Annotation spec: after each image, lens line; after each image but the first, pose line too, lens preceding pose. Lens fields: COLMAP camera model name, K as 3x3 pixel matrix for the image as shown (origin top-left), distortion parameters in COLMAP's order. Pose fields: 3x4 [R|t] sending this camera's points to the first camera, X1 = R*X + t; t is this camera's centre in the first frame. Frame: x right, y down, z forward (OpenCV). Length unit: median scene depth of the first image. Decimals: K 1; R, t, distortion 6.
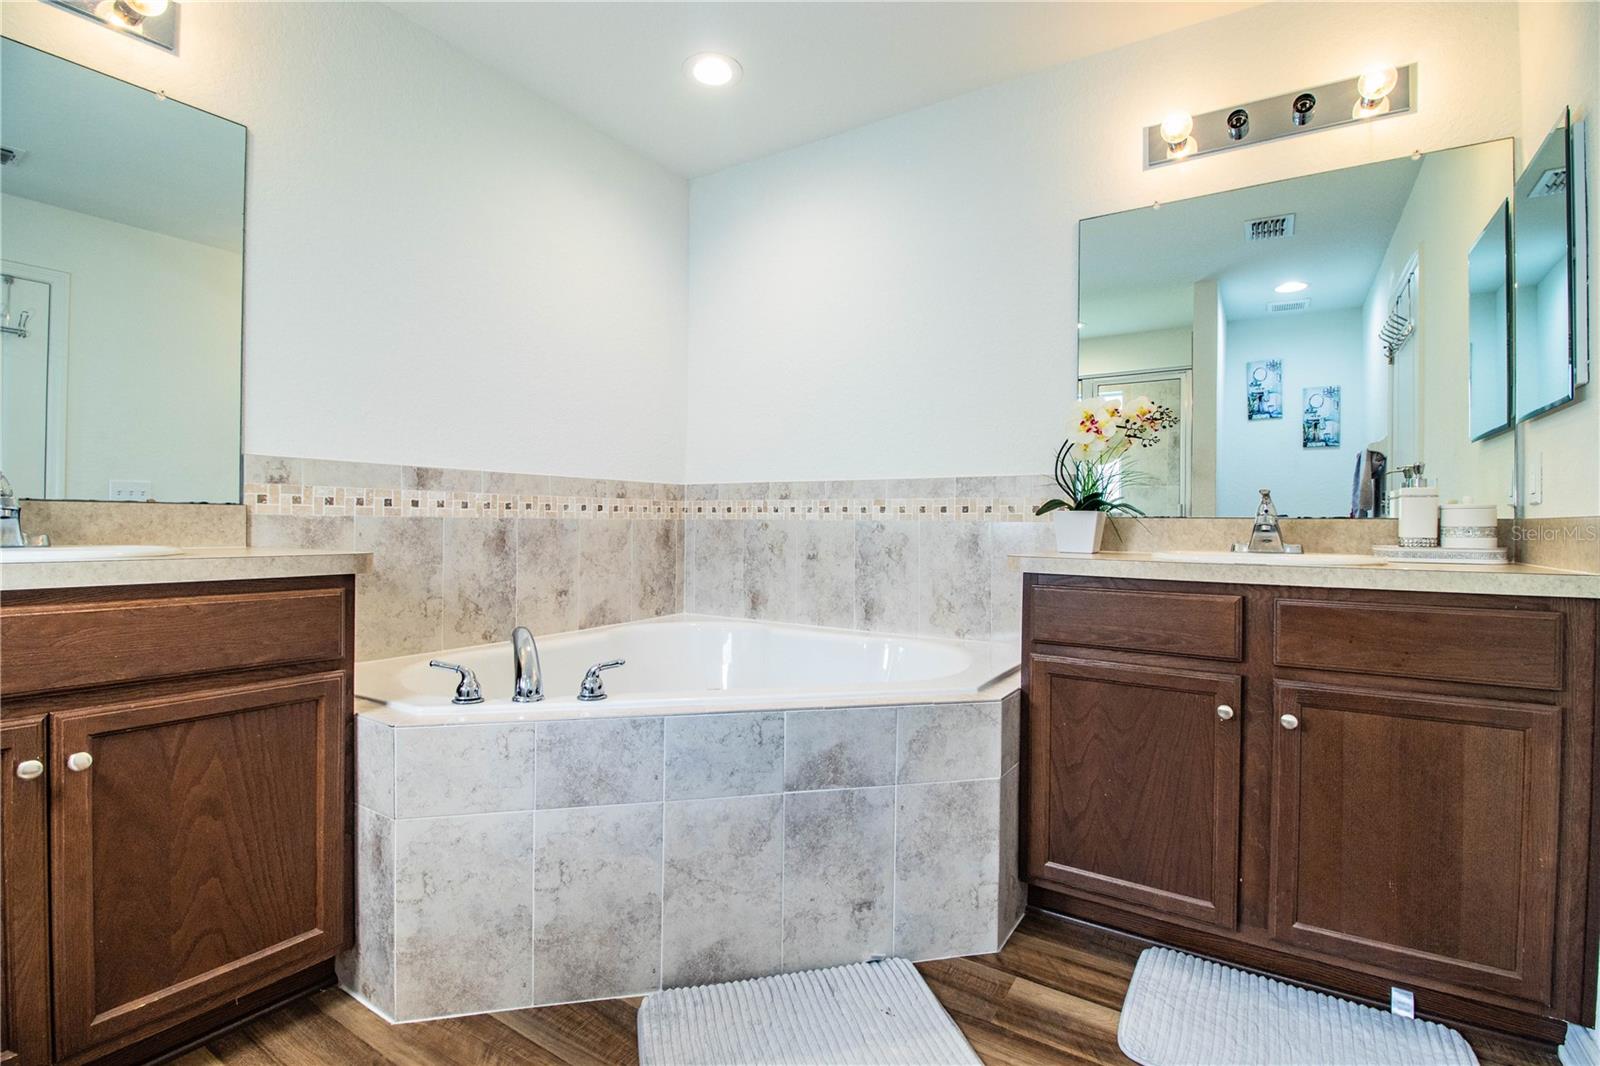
lens RADIAL K [[745.4, 0, 805.8], [0, 745.4, 525.4], [0, 0, 1]] dist [0.004504, -0.013711]
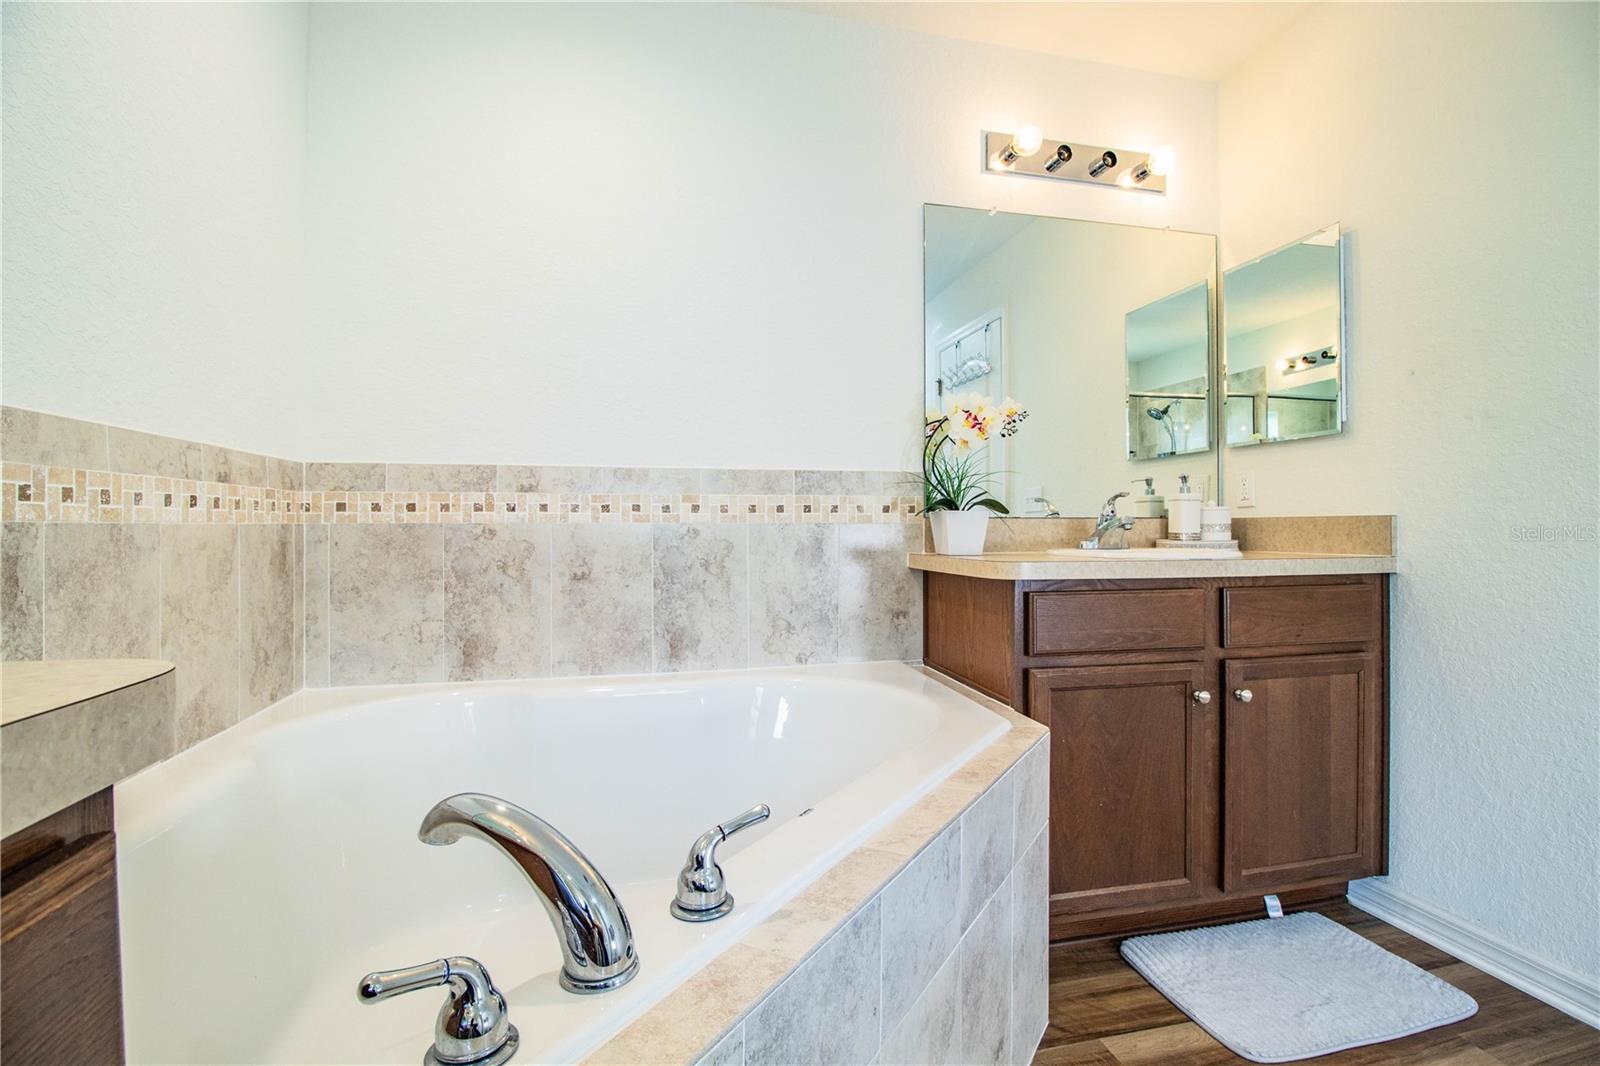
lens RADIAL K [[745.4, 0, 805.8], [0, 745.4, 525.4], [0, 0, 1]] dist [0.004504, -0.013711]
pose [[0.692145, -0.008873, 0.721704, -0.362043], [0.011590, 0.999932, 0.001178, -0.003763], [-0.721666, 0.007549, 0.692200, 0.394117]]
